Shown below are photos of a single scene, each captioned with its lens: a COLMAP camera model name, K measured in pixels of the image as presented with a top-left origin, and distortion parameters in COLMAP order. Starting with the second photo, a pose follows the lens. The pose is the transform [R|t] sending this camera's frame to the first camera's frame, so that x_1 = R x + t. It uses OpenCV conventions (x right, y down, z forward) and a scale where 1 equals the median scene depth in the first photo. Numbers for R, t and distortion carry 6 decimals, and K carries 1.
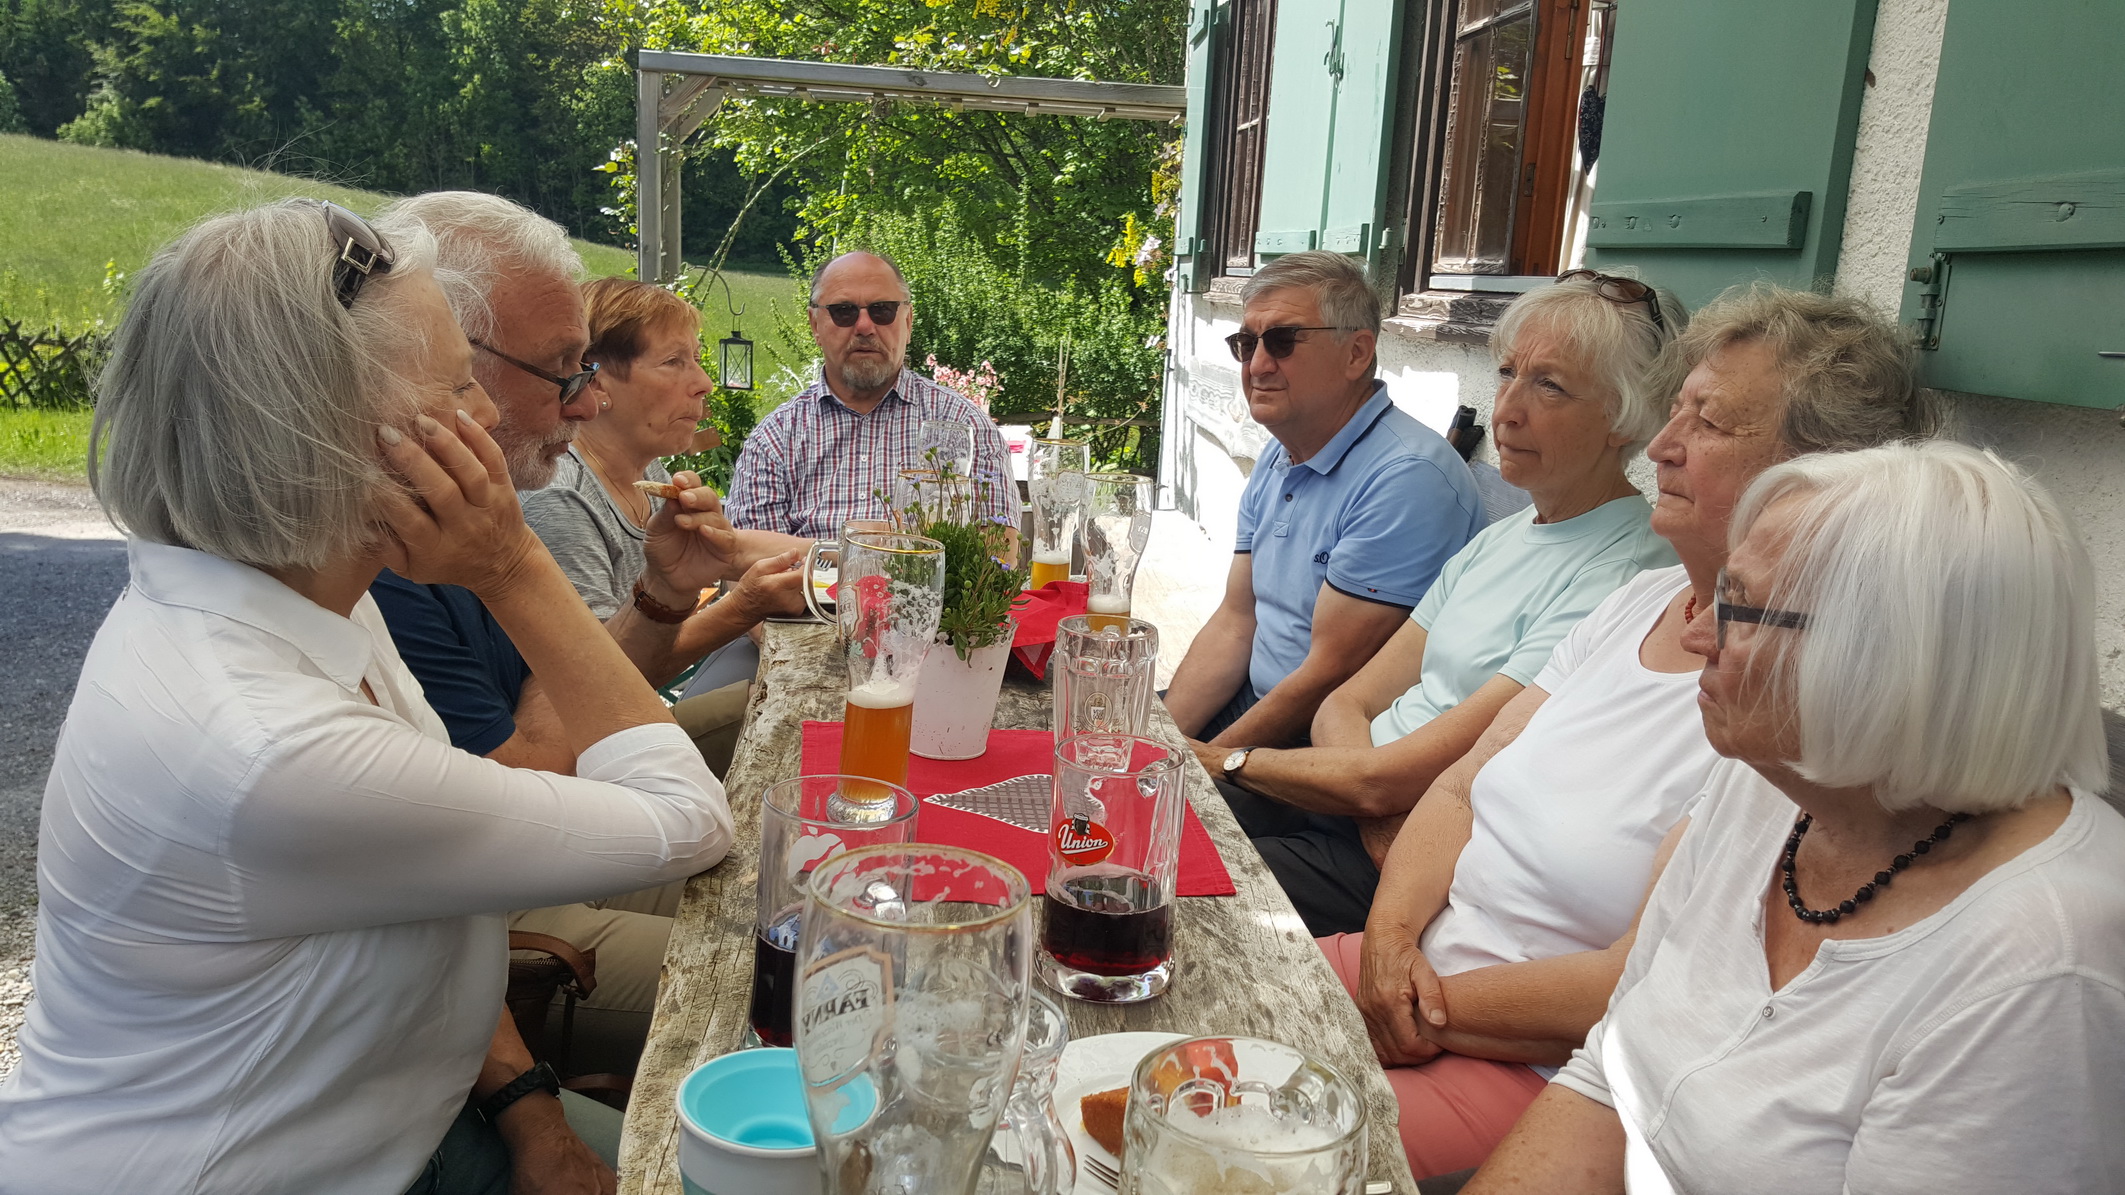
lens RADIAL K [[1604.7, 0, 1070.6], [0, 1604.7, 611.1], [0, 0, 1]] dist [0.084445, -0.115799]
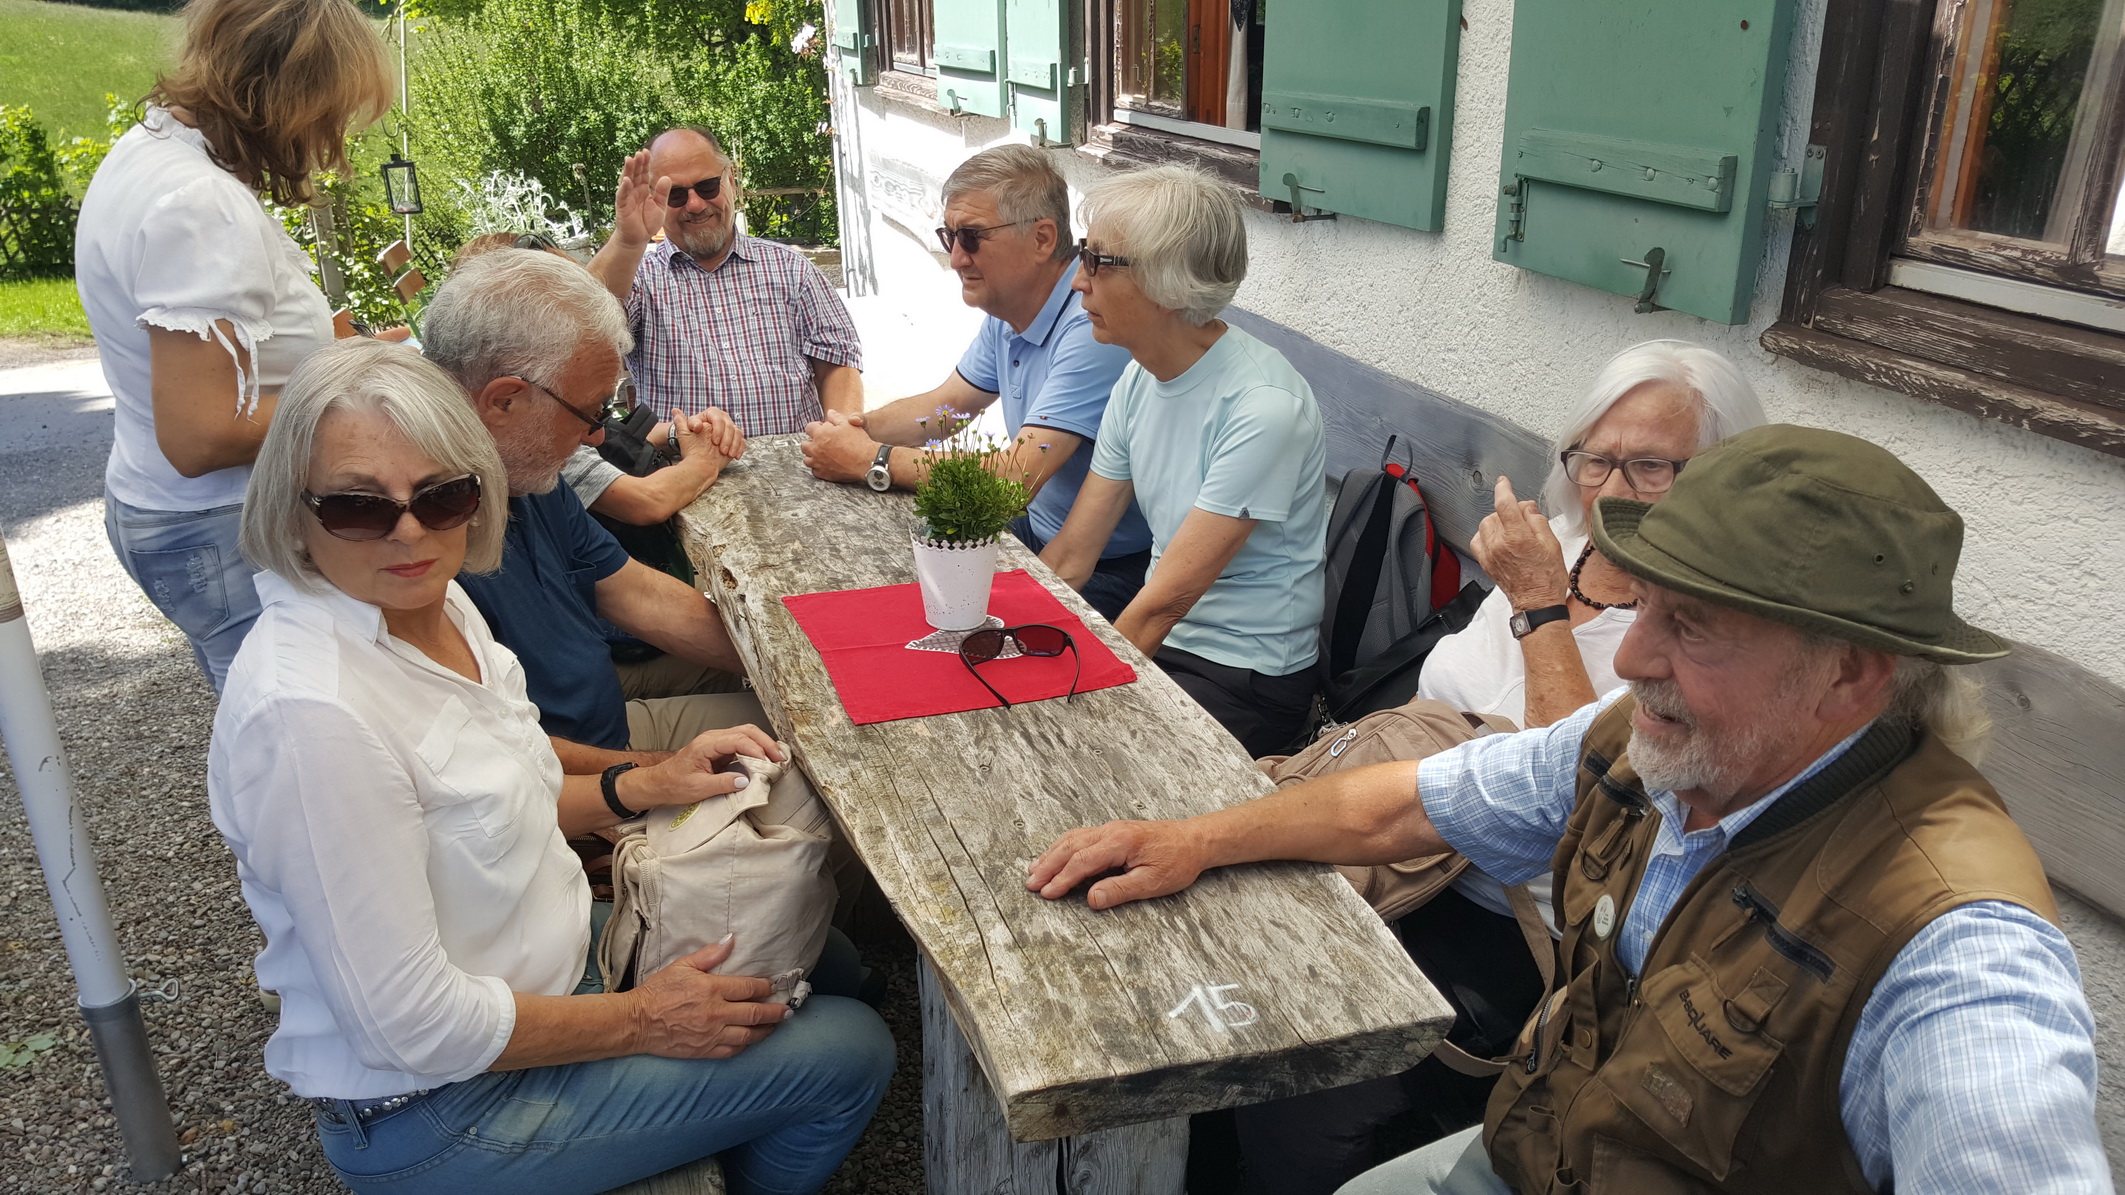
lens RADIAL K [[1604.7, 0, 1082.4], [0, 1604.7, 614.6], [0, 0, 1]] dist [0.084445, -0.115799]
pose [[0.963248, -0.154418, 0.219792, -0.121911], [0.111293, 0.974138, 0.196646, -0.085863], [-0.244474, -0.164958, 0.955522, -0.194351]]
